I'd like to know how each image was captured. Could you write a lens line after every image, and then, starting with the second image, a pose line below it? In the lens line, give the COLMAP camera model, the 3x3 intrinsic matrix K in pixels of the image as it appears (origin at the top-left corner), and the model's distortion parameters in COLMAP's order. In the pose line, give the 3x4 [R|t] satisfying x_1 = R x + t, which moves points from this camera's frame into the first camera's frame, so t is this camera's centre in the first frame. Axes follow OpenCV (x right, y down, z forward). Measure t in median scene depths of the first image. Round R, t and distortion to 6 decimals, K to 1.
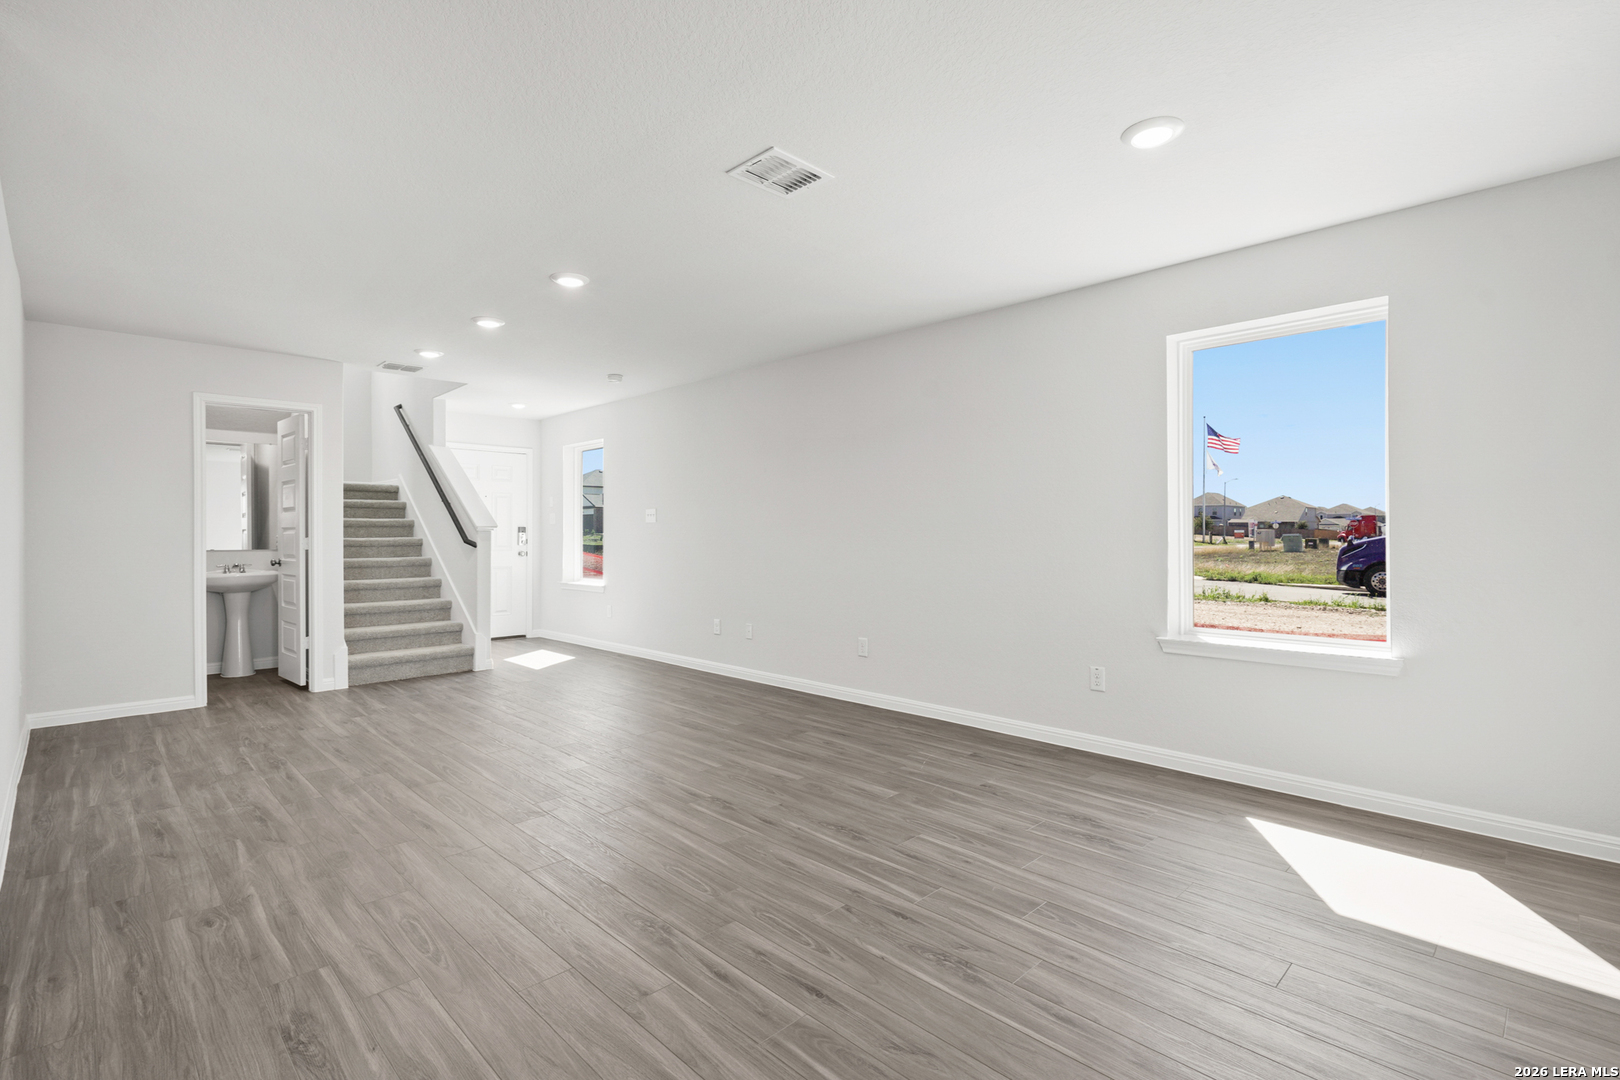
lens RADIAL K [[751.2, 0, 810.7], [0, 751.2, 526.1], [0, 0, 1]] dist [-0.002108, -0.000370]
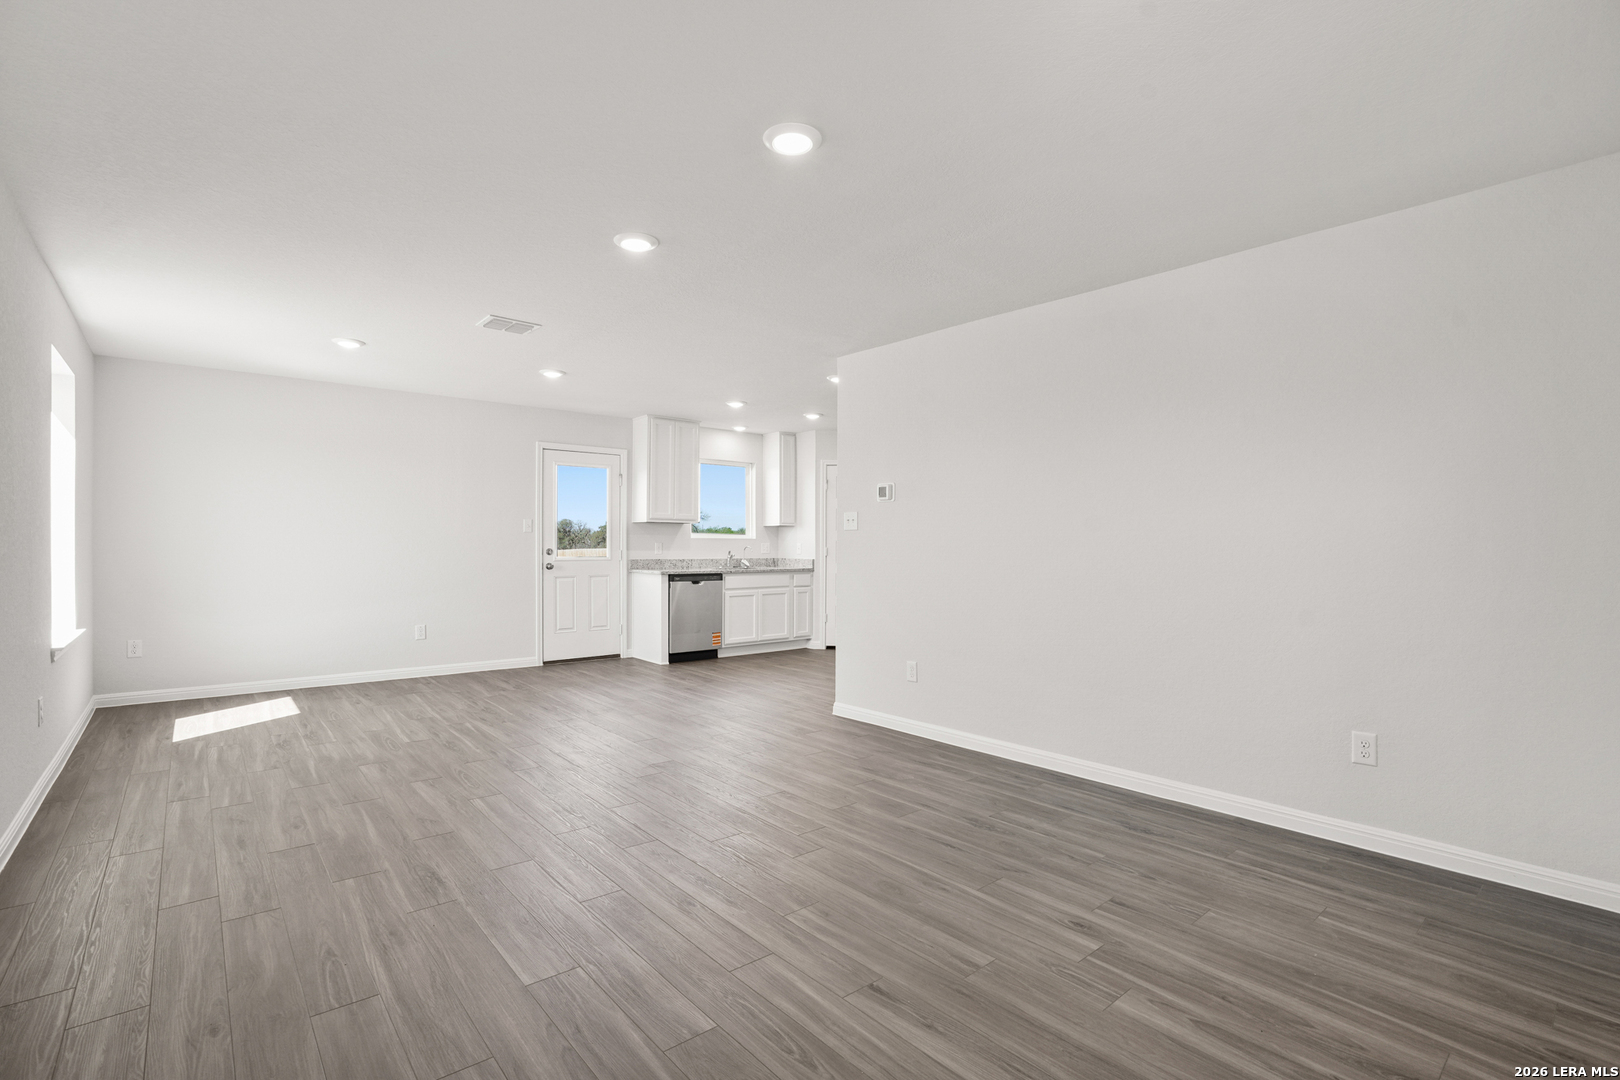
lens RADIAL K [[756.2, 0, 810.0], [0, 756.2, 540.0], [0, 0, 1]] dist [-0.037277, 0.000296]
pose [[-0.997584, -0.003399, 0.069385, -0.700445], [-0.004783, 0.999793, -0.019793, 0.025006], [-0.069304, -0.020077, -0.997394, 2.237365]]
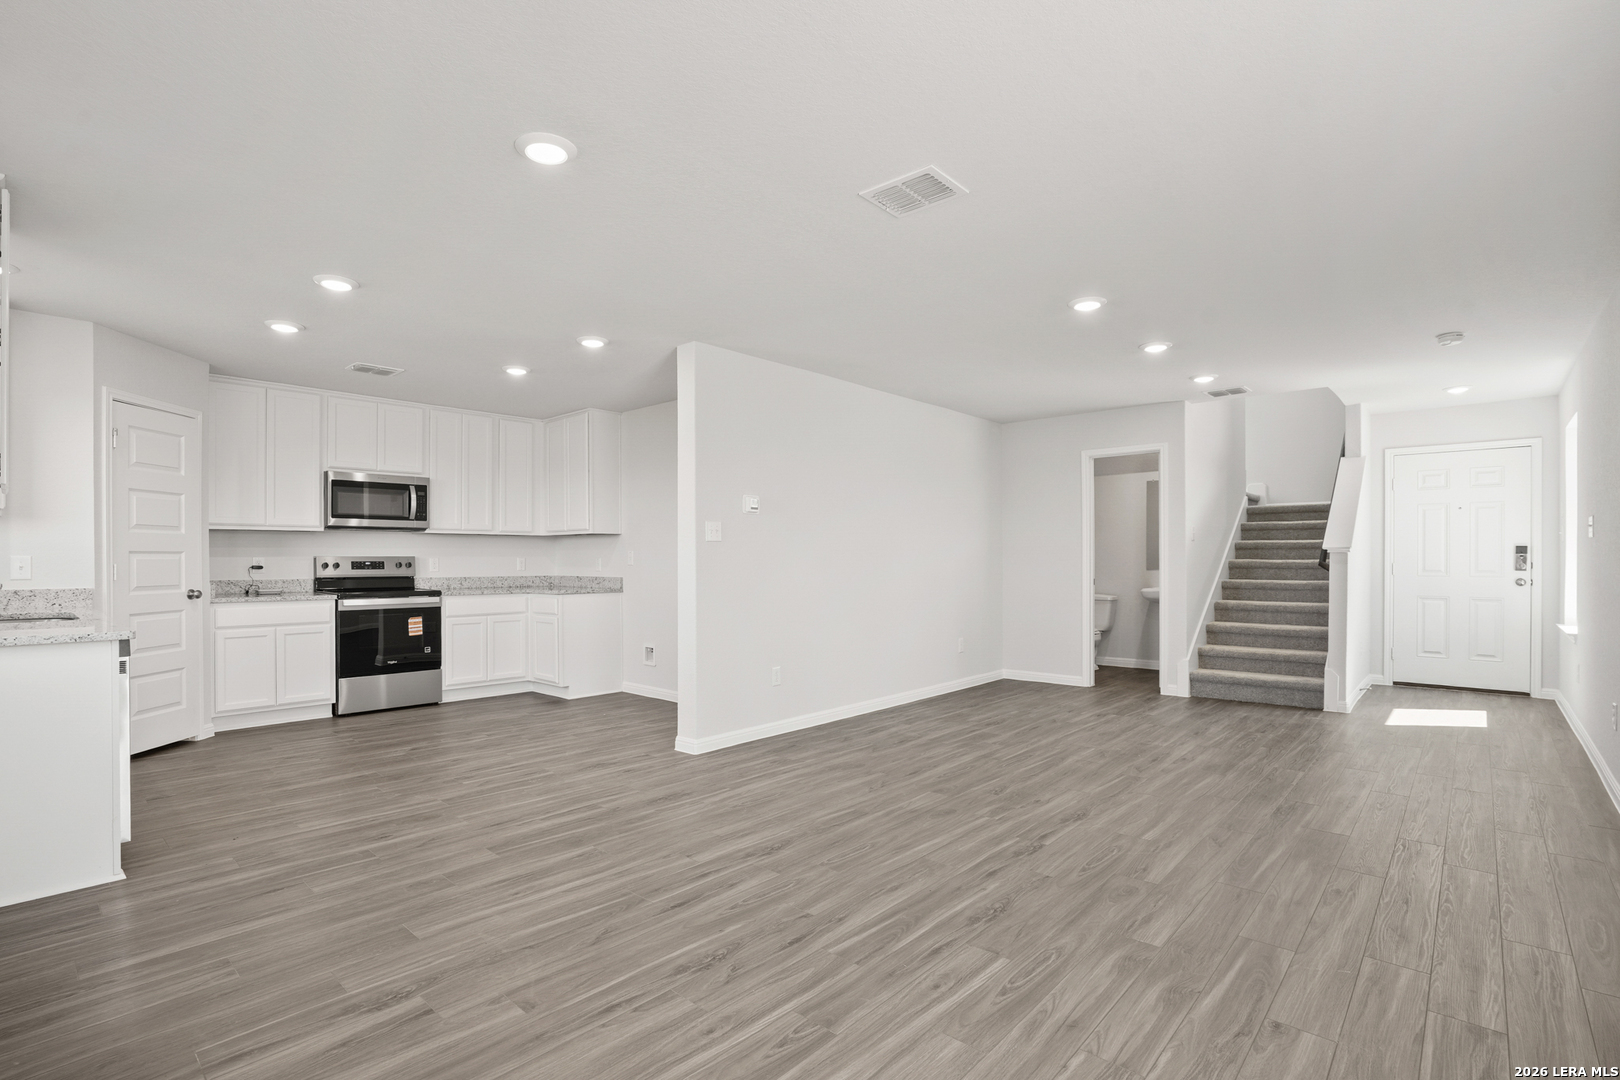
lens RADIAL K [[758.1, 0, 799.9], [0, 758.1, 560.4], [0, 0, 1]] dist [-0.064550, 0.024365]
pose [[0.054702, 0.004490, -0.998493, 0.801213], [0.015024, 0.999873, 0.005319, 0.002805], [0.998390, -0.015292, 0.054627, 0.689328]]
